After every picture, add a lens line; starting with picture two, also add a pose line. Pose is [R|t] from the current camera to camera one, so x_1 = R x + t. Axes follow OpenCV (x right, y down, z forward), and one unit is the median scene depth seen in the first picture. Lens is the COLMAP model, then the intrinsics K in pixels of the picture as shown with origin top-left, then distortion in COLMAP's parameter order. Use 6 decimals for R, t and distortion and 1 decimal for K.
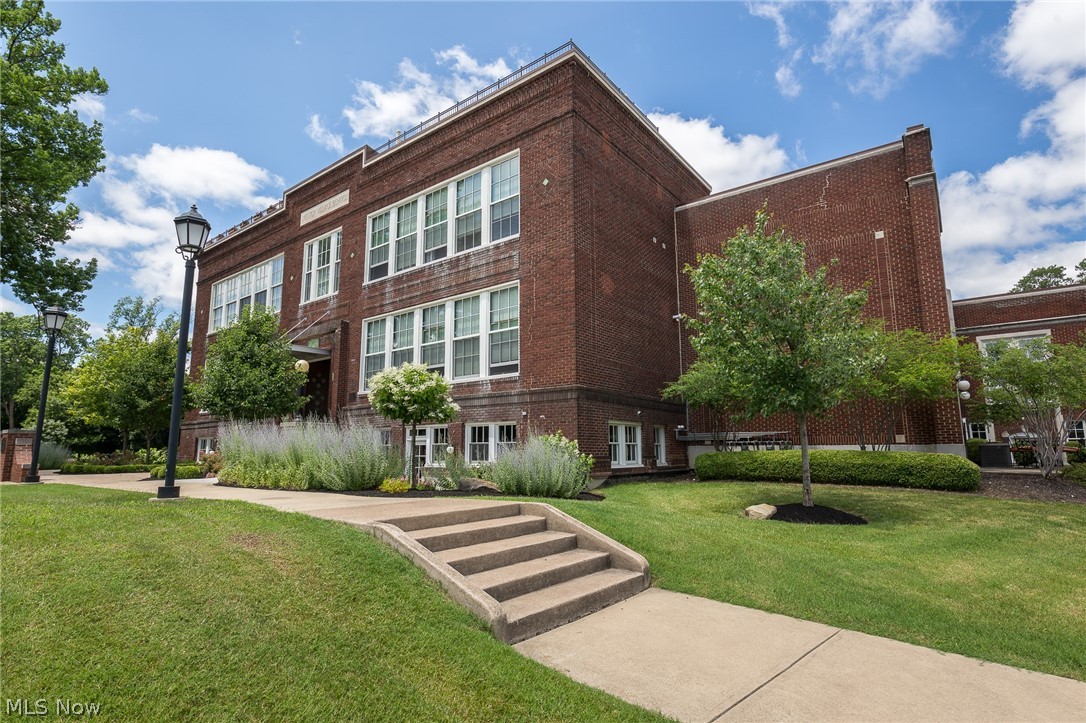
lens RADIAL K [[556.9, 0, 543.0], [0, 556.9, 361.5], [0, 0, 1]] dist [0.002728, 0.000262]
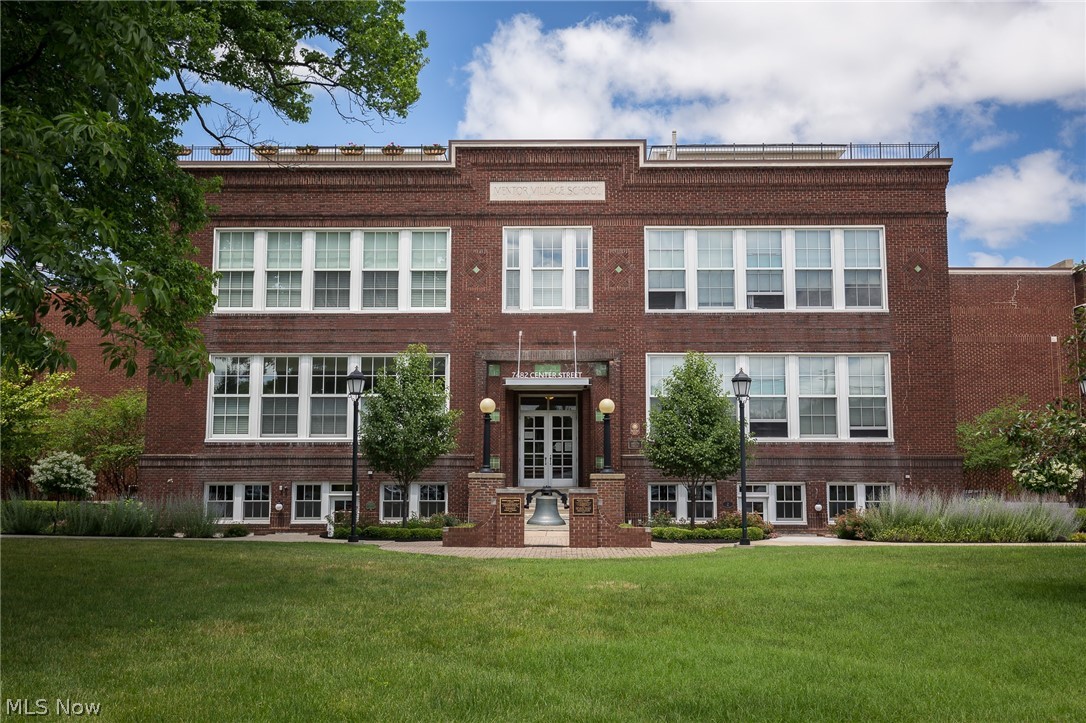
lens RADIAL K [[1066.1, 0, 543.0], [0, 1066.1, 361.5], [0, 0, 1]] dist [0.006397, 0.008422]
pose [[0.796228, 0.080398, 0.599630, -1.672619], [-0.103043, 0.994671, 0.003463, -0.060948], [-0.596156, -0.064545, 0.800270, -0.244066]]
